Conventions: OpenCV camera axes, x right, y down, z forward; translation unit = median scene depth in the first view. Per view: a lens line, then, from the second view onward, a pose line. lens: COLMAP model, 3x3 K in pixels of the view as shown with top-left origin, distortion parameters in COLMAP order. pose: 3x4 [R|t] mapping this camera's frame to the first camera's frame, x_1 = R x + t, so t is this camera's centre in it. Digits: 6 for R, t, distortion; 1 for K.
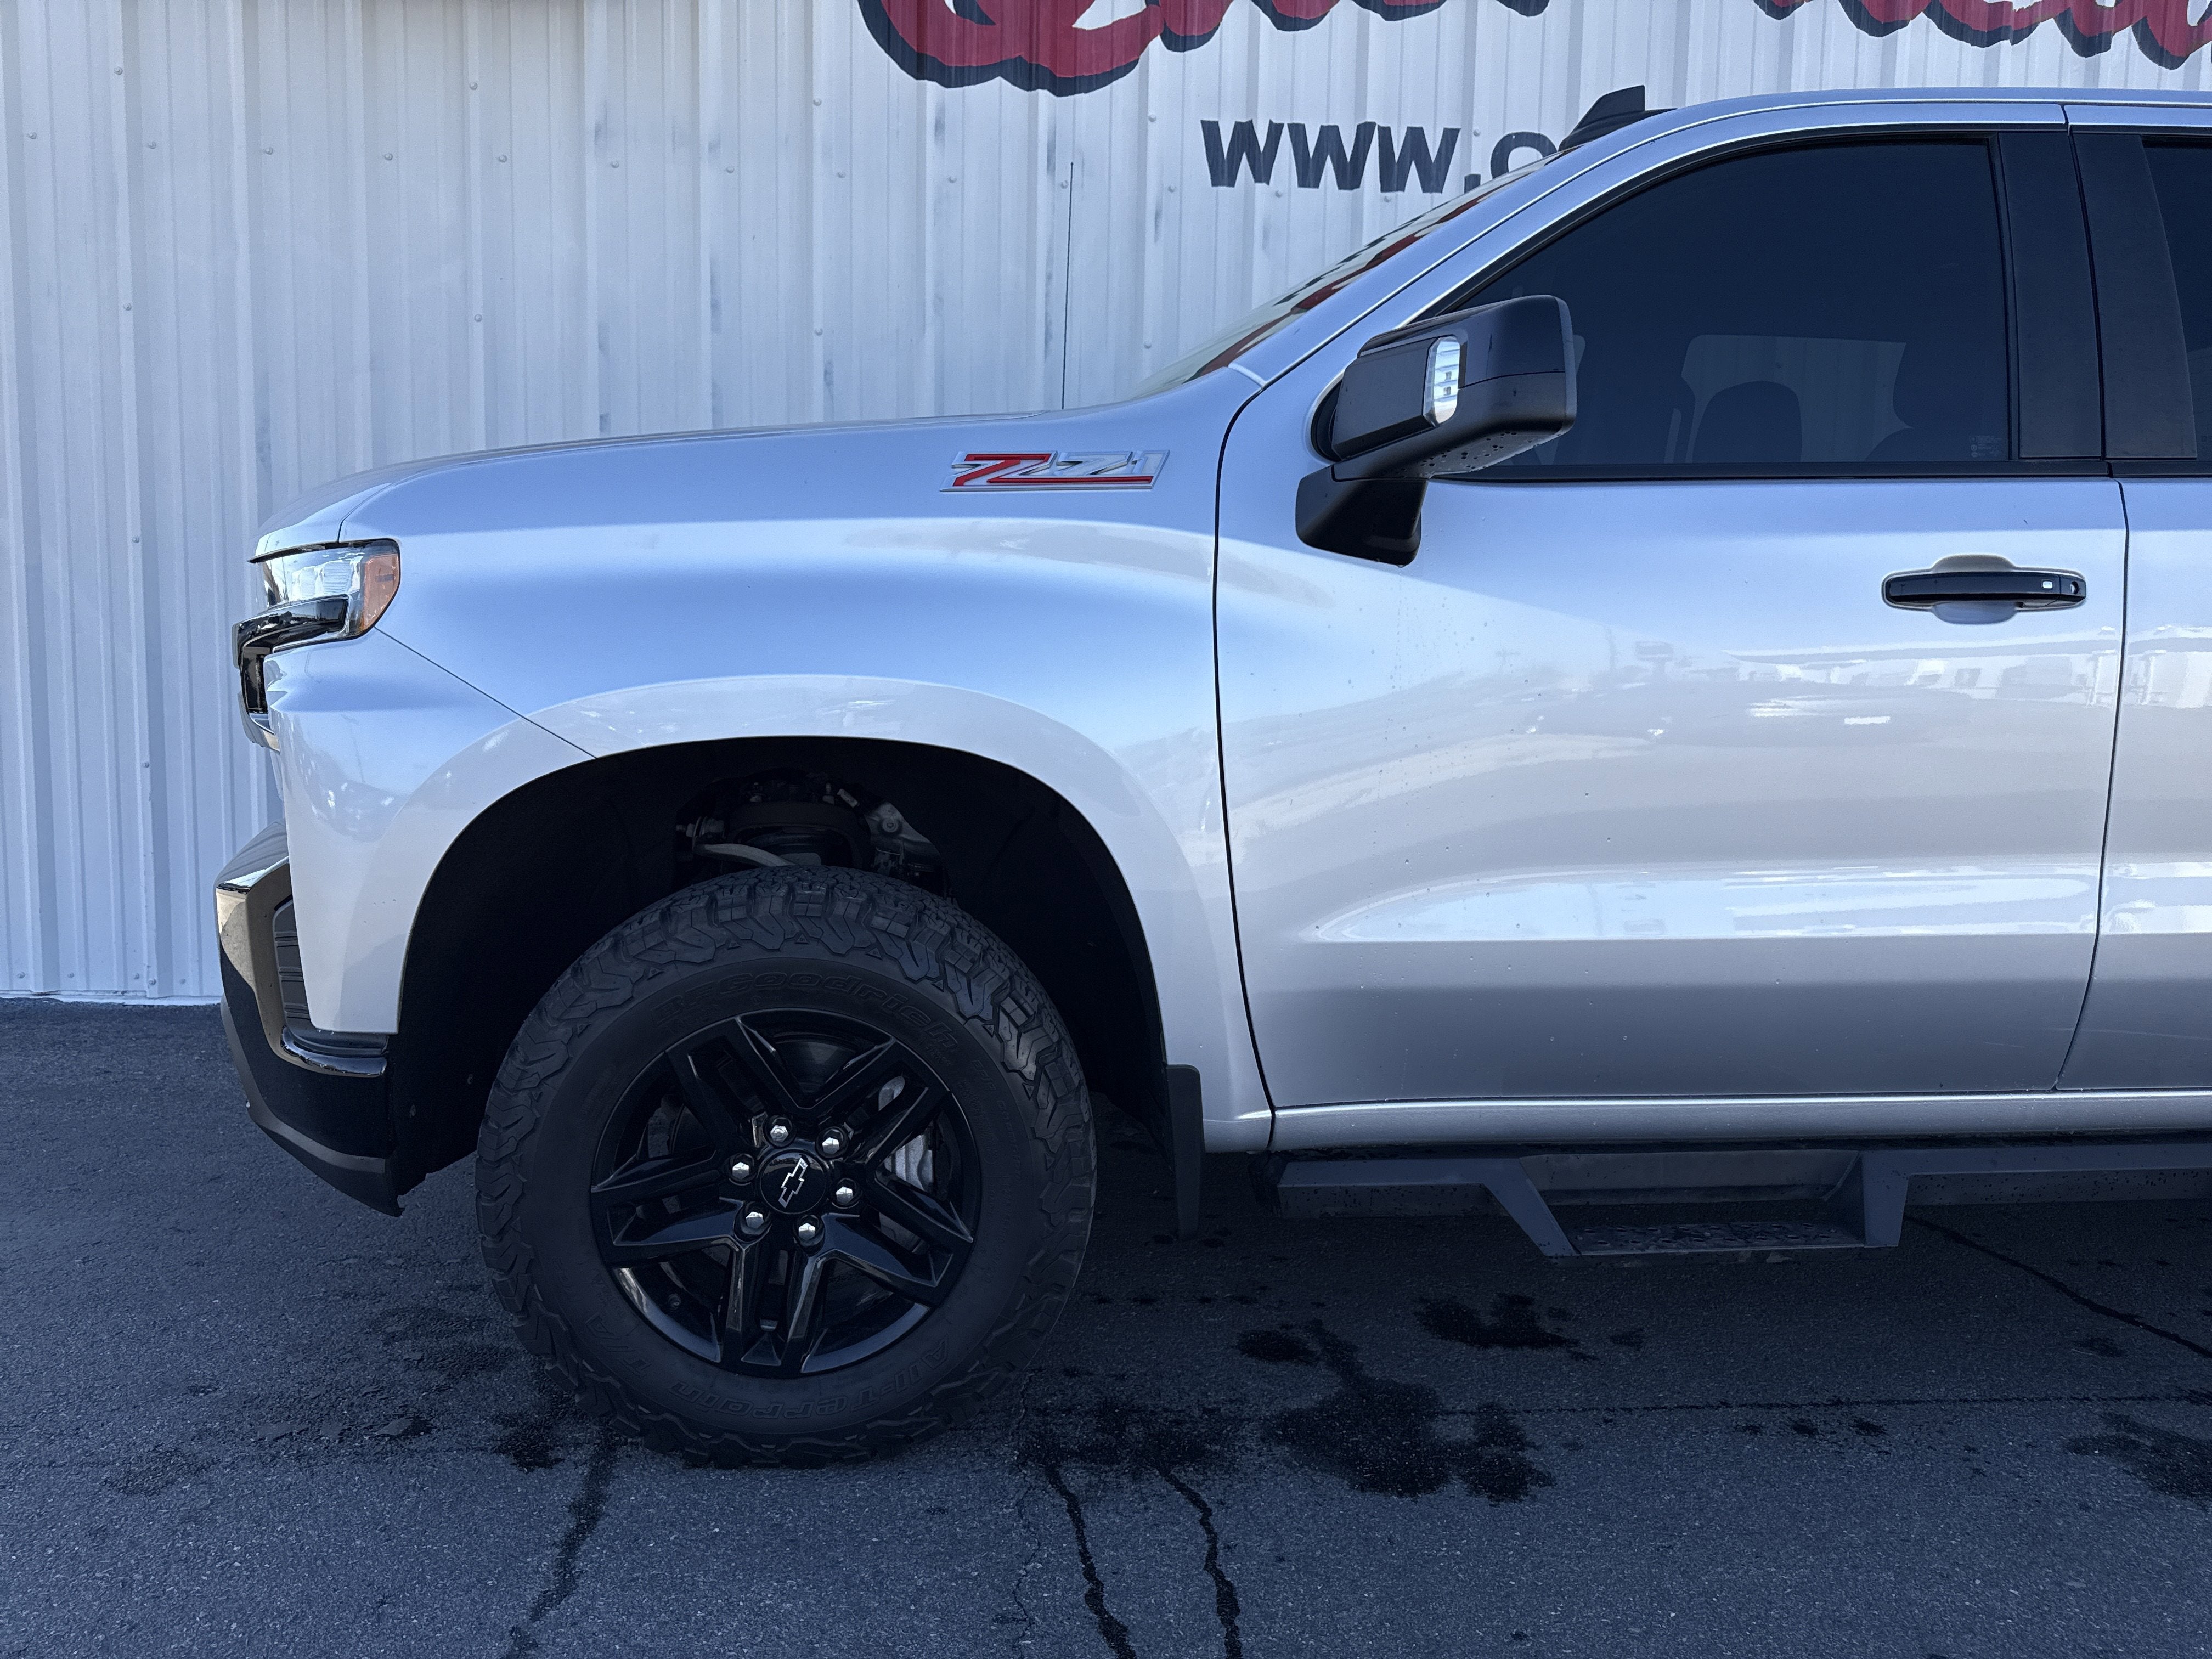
lens RADIAL K [[1564.3, 0, 1109.0], [0, 1564.3, 838.9], [0, 0, 1]] dist [0.023051, -0.019577]
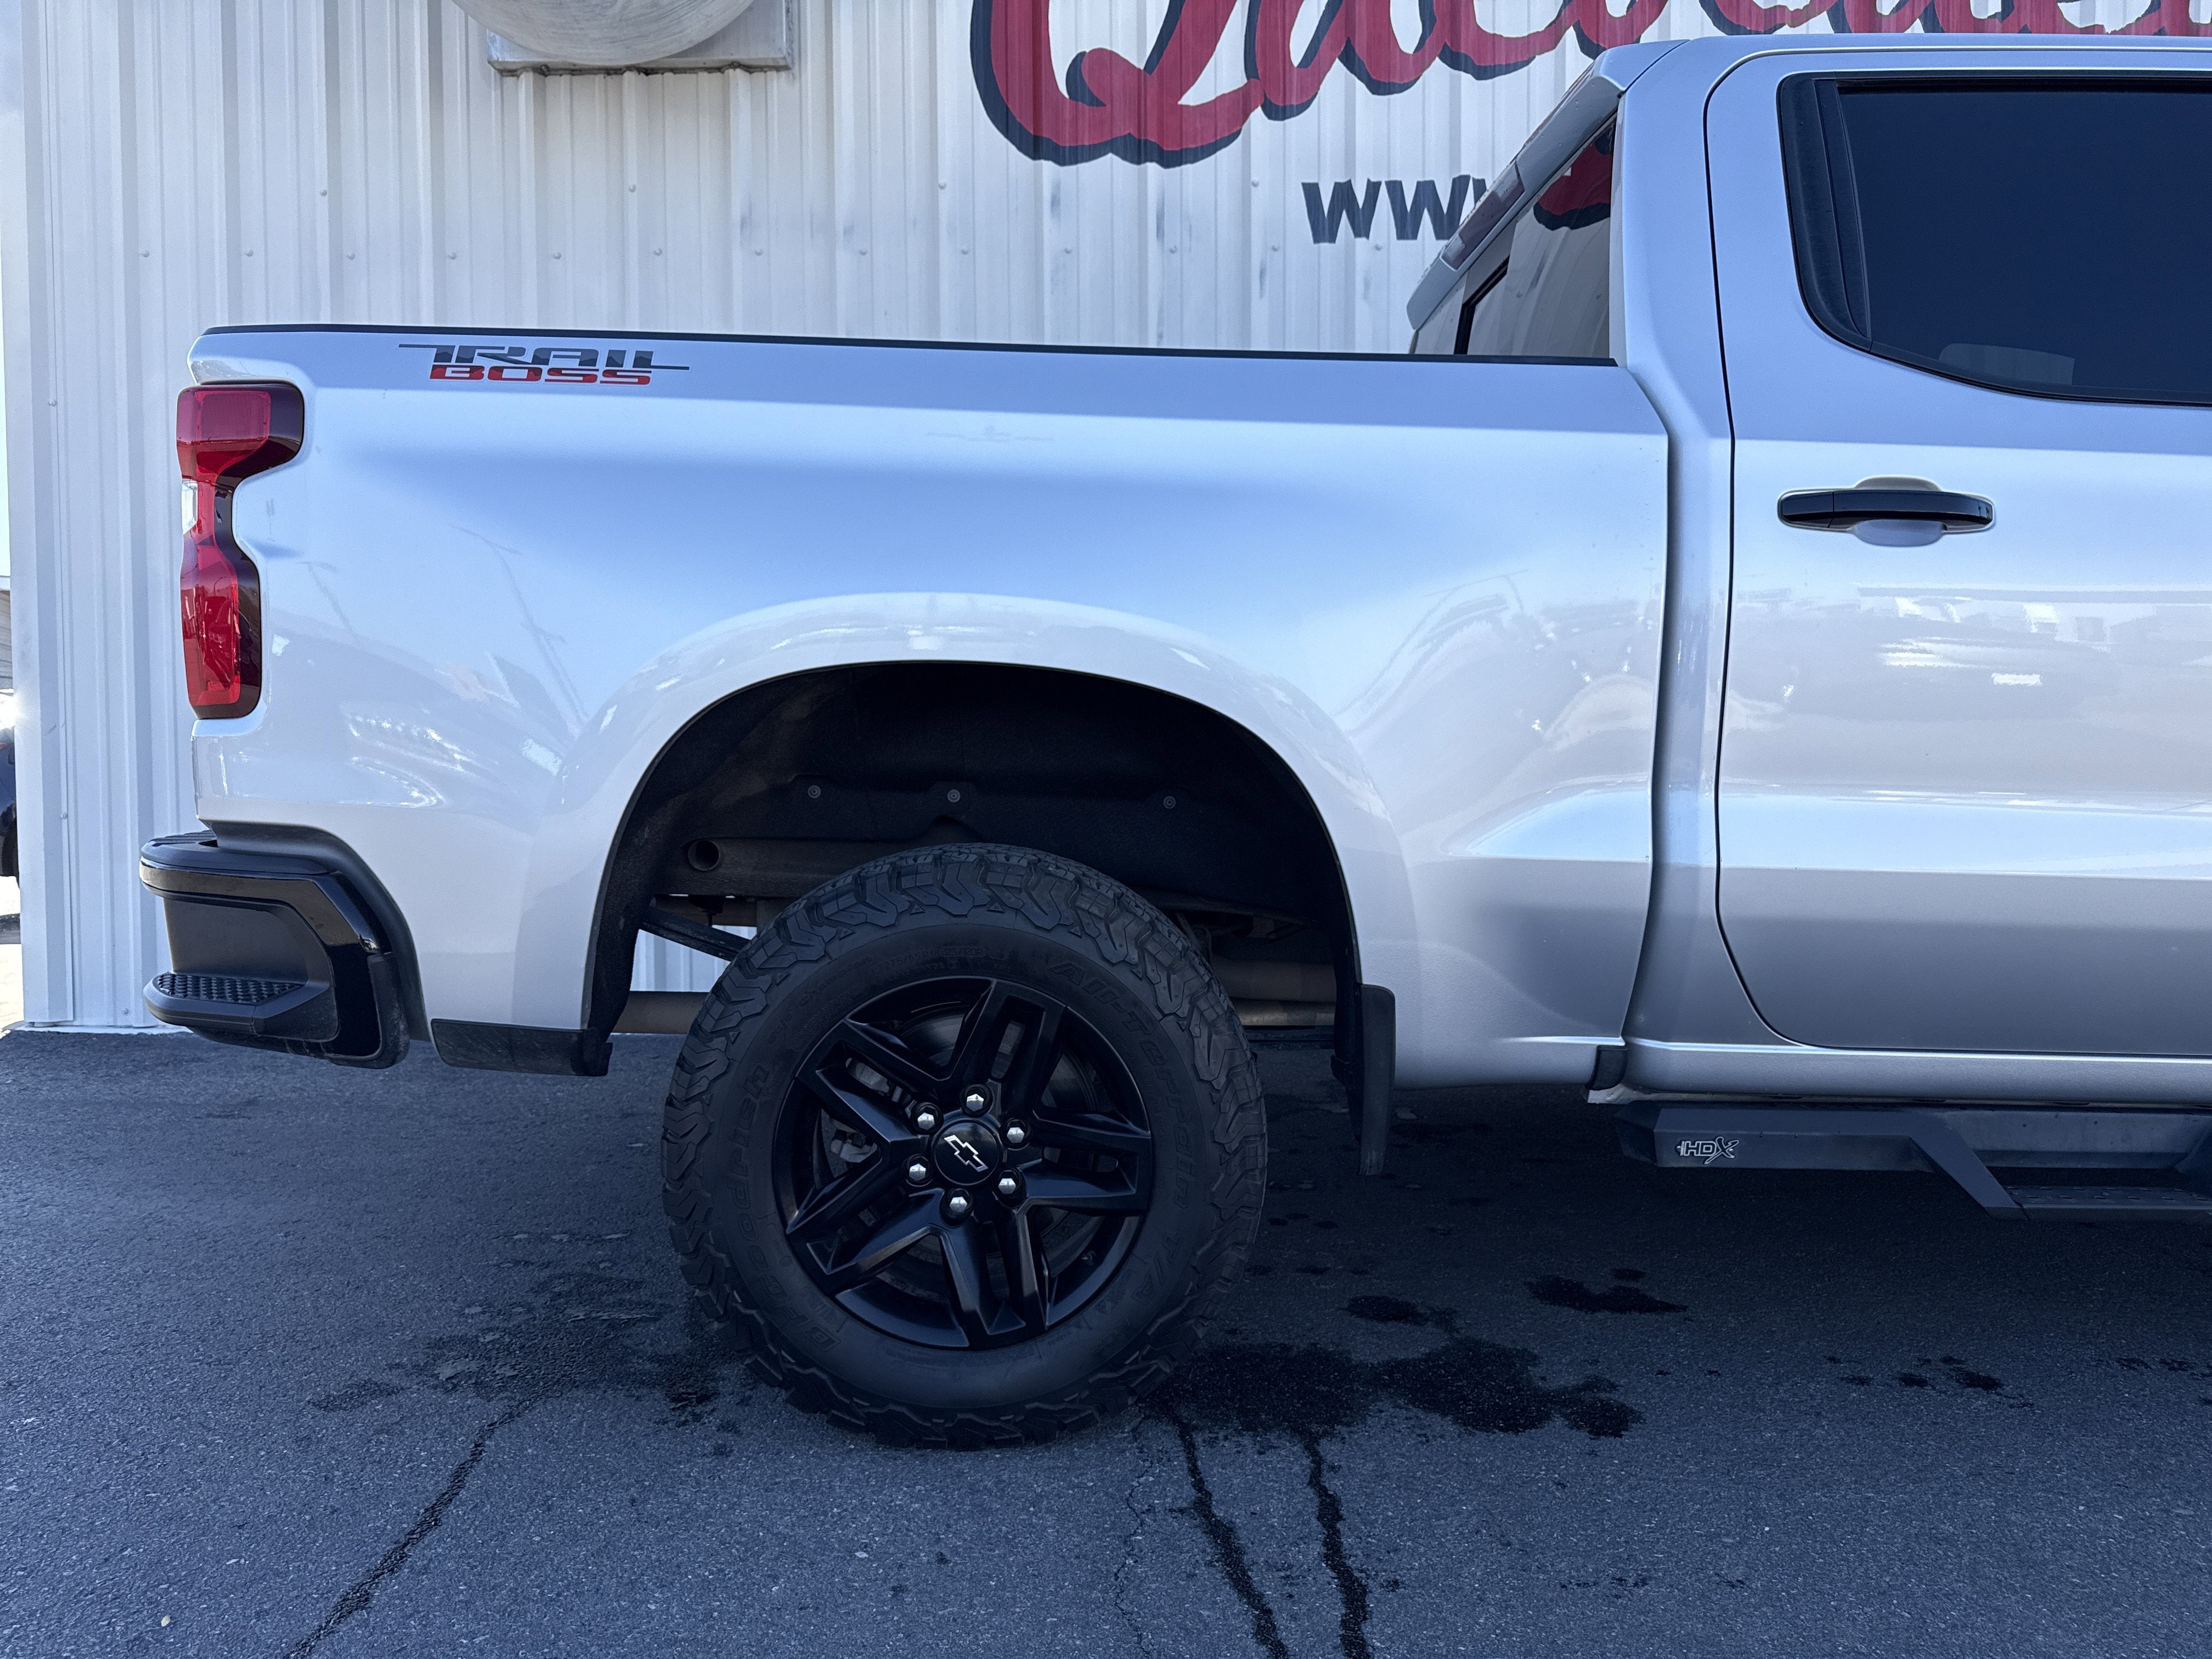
lens RADIAL K [[1564.3, 0, 1116.9], [0, 1564.3, 833.4], [0, 0, 1]] dist [0.023051, -0.019577]
pose [[0.996375, -0.021447, -0.082325, 0.012886], [0.016599, 0.998113, -0.059122, 0.040346], [0.083438, 0.057541, 0.994850, -0.035062]]
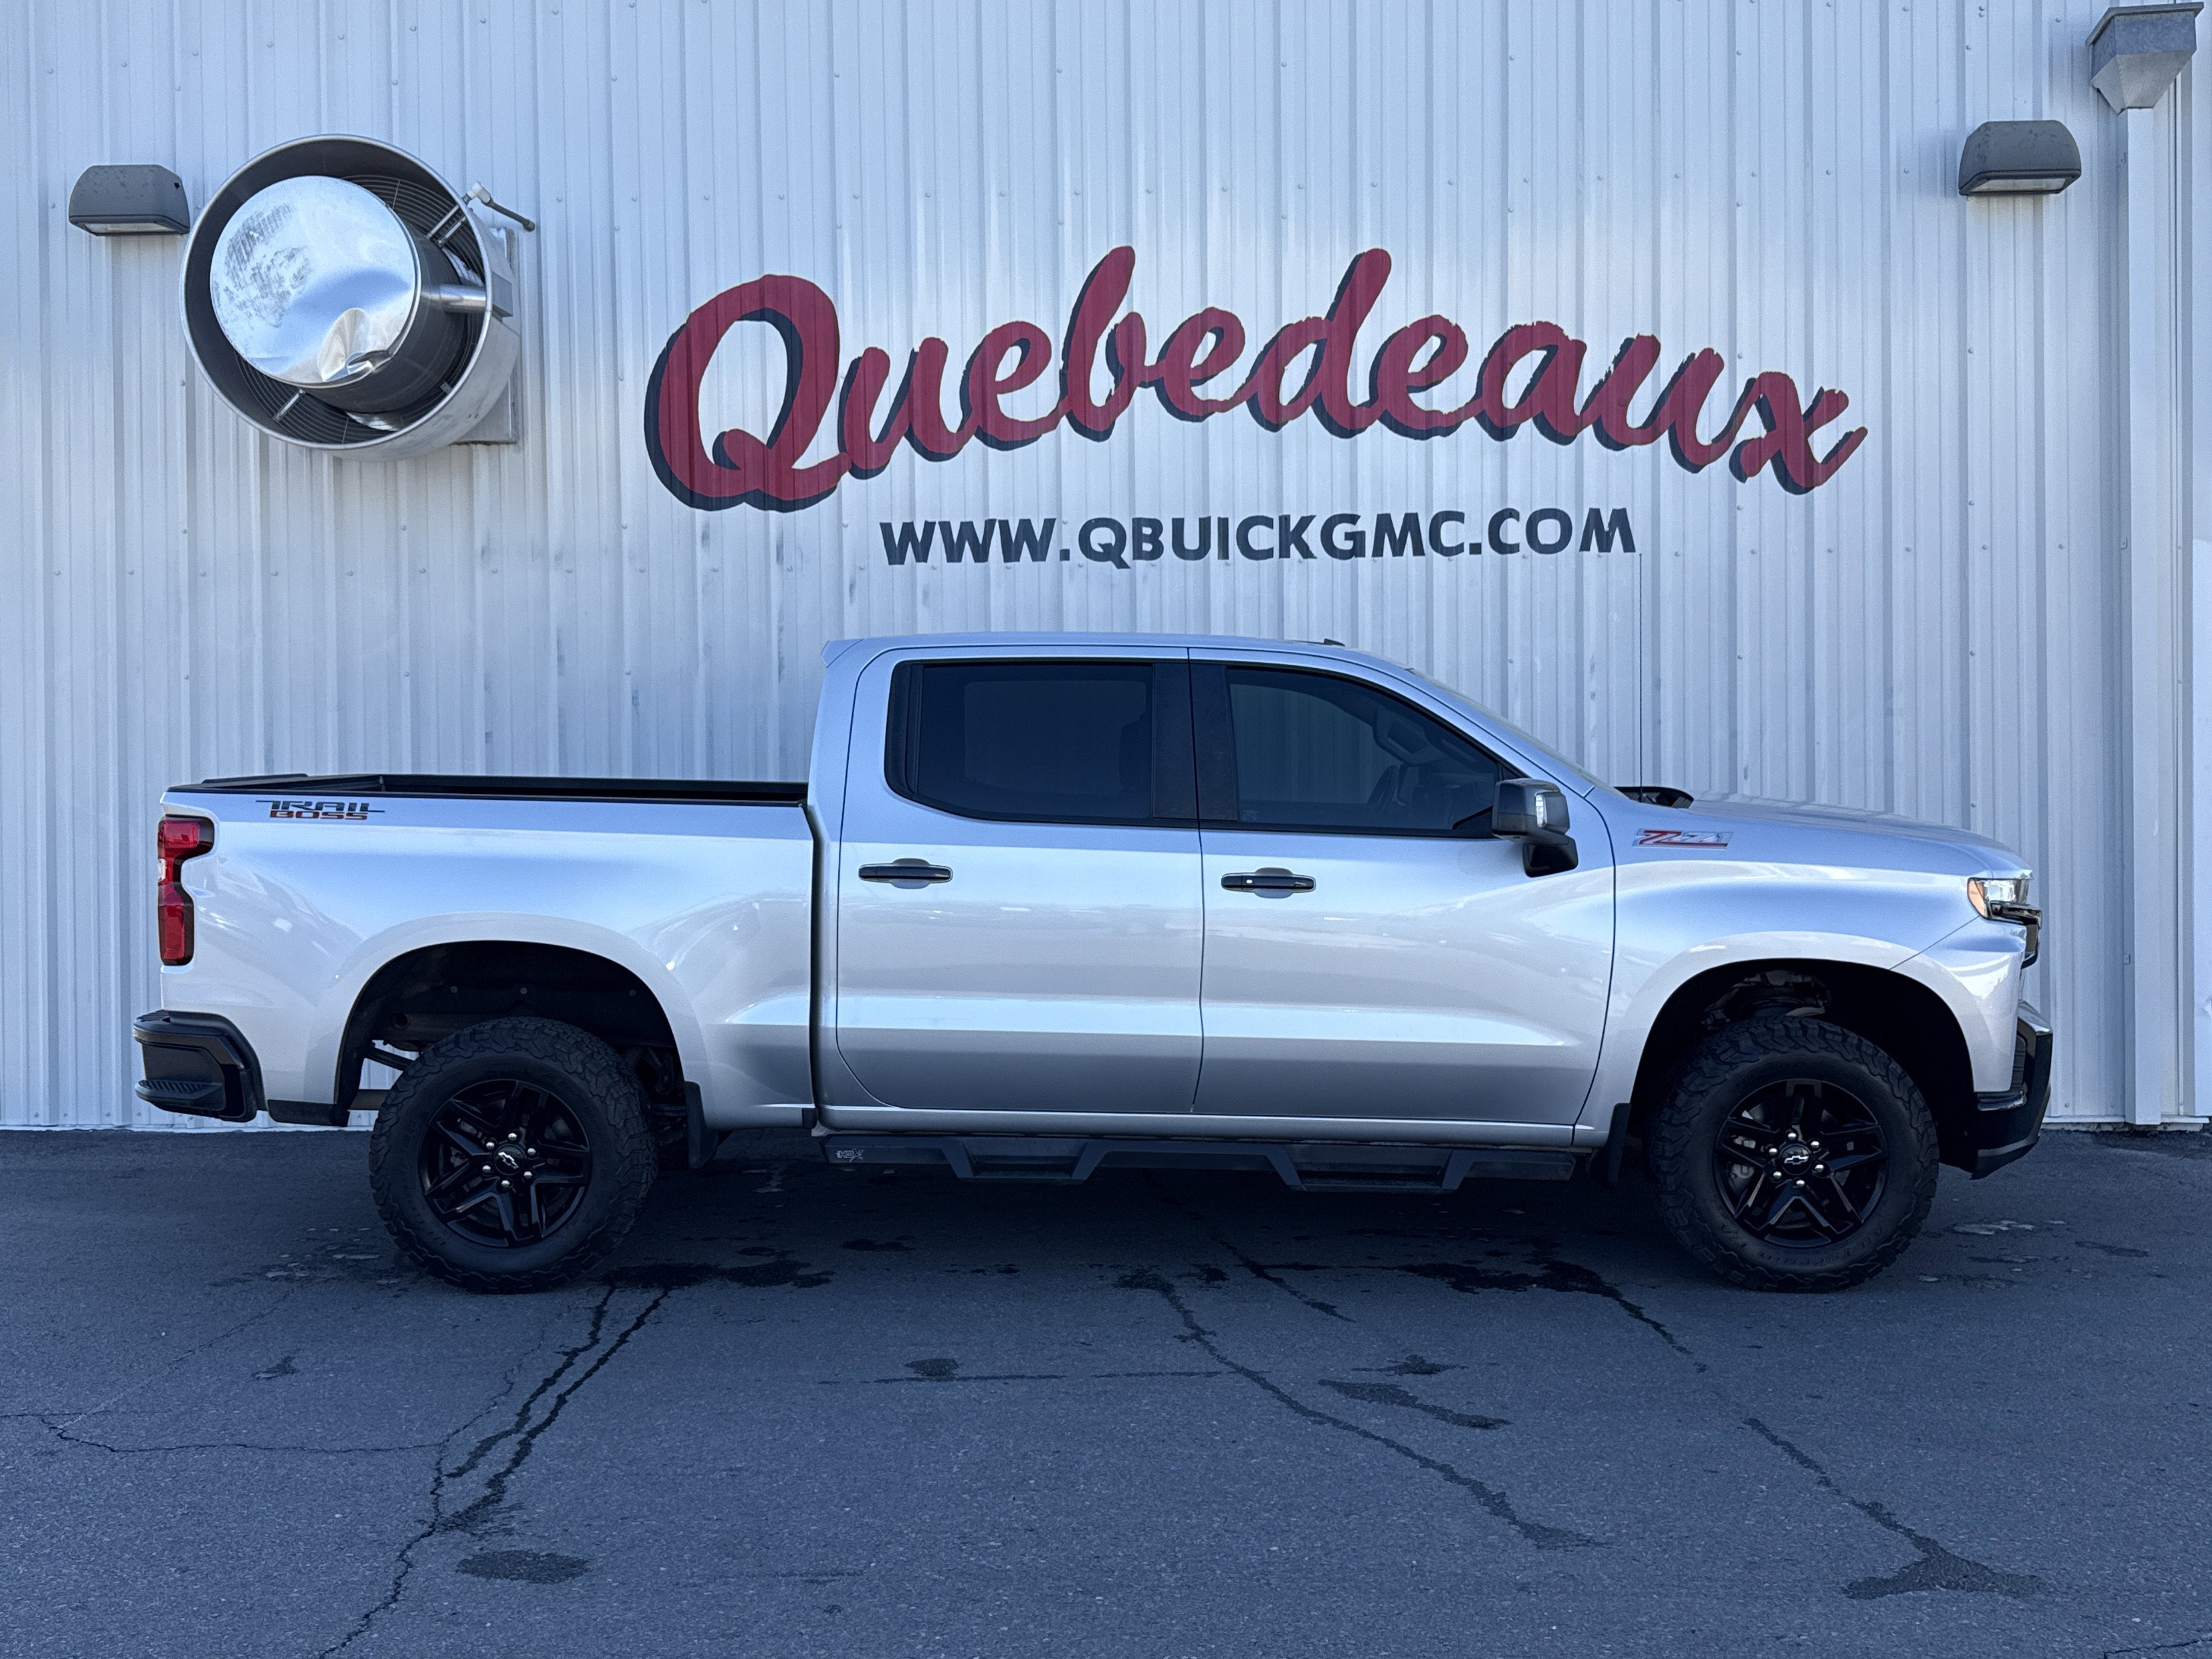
lens RADIAL K [[2084.0, 0, 1104.8], [0, 2084.0, 851.2], [0, 0, 1]] dist [0.074120, 0.000000]
pose [[0.994364, -0.029009, -0.101971, 0.484995], [0.019872, 0.995788, -0.089502, 0.036612], [0.104138, 0.086972, 0.990753, -0.956390]]
